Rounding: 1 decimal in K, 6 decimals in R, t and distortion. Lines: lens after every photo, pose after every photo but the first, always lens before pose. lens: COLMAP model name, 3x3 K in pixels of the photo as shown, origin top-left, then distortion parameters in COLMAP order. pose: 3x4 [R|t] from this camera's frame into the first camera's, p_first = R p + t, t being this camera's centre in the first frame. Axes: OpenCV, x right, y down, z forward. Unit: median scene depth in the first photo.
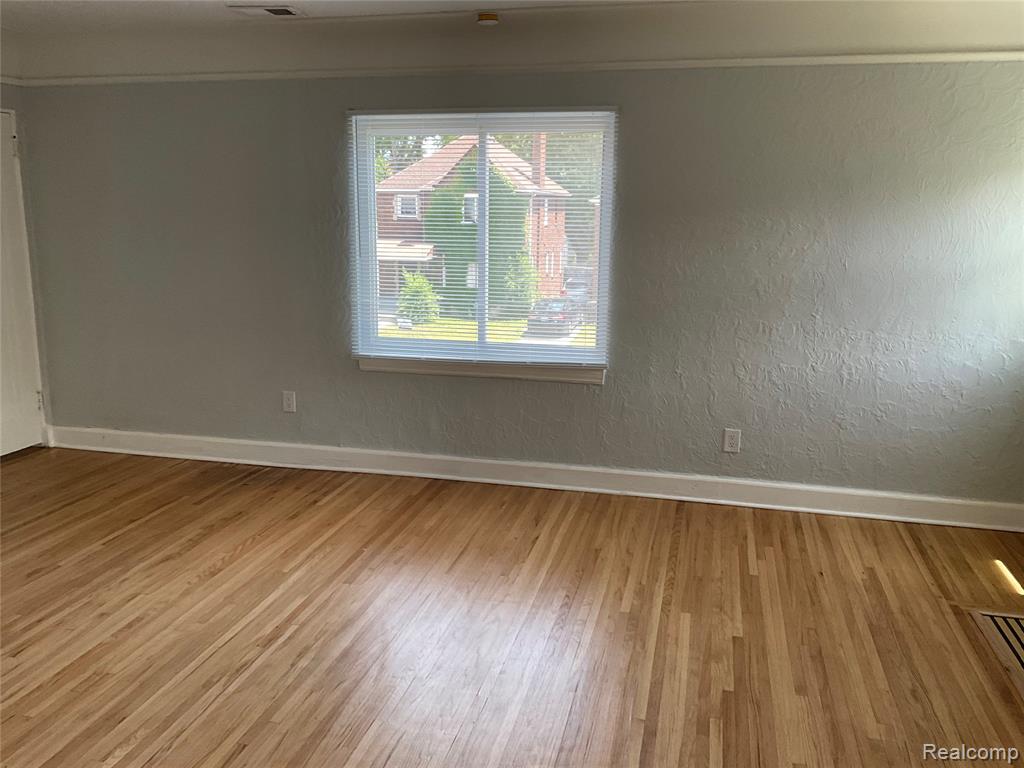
lens RADIAL K [[847.2, 0, 512.0], [0, 847.2, 384.0], [0, 0, 1]] dist [0.102231, -0.199186]
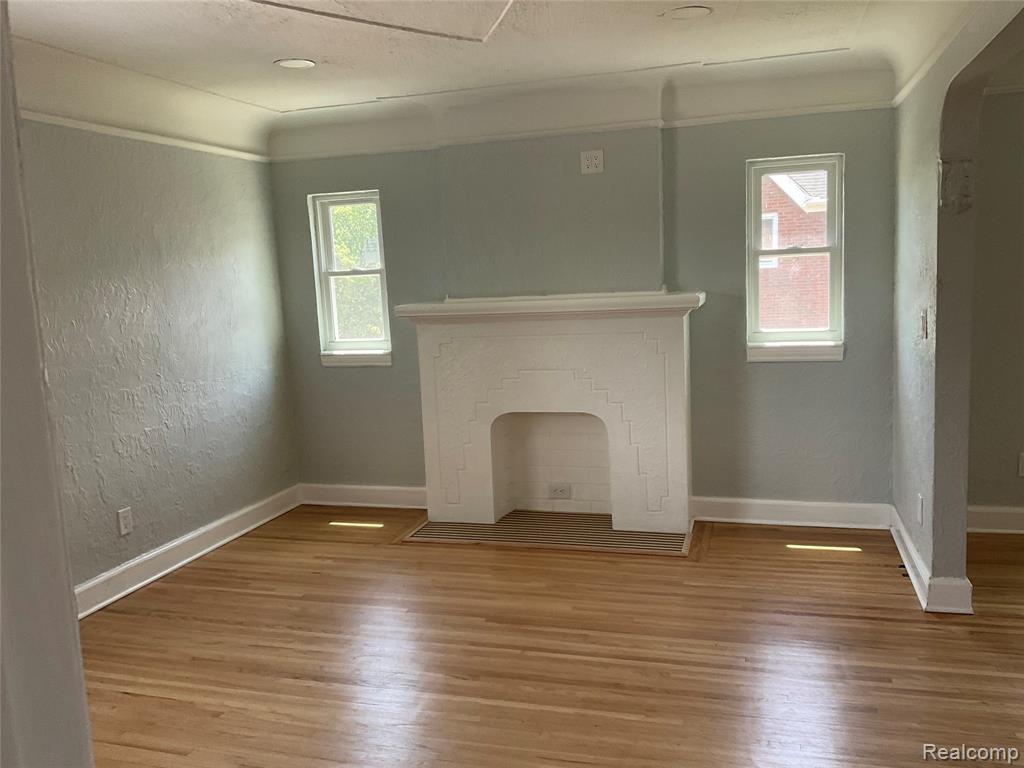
lens RADIAL K [[847.2, 0, 512.0], [0, 847.2, 384.0], [0, 0, 1]] dist [0.102231, -0.199186]
pose [[0.052534, -0.148320, 0.987543, -0.745743], [0.245503, 0.960477, 0.131194, -0.116050], [-0.967971, 0.235552, 0.086871, 0.574607]]
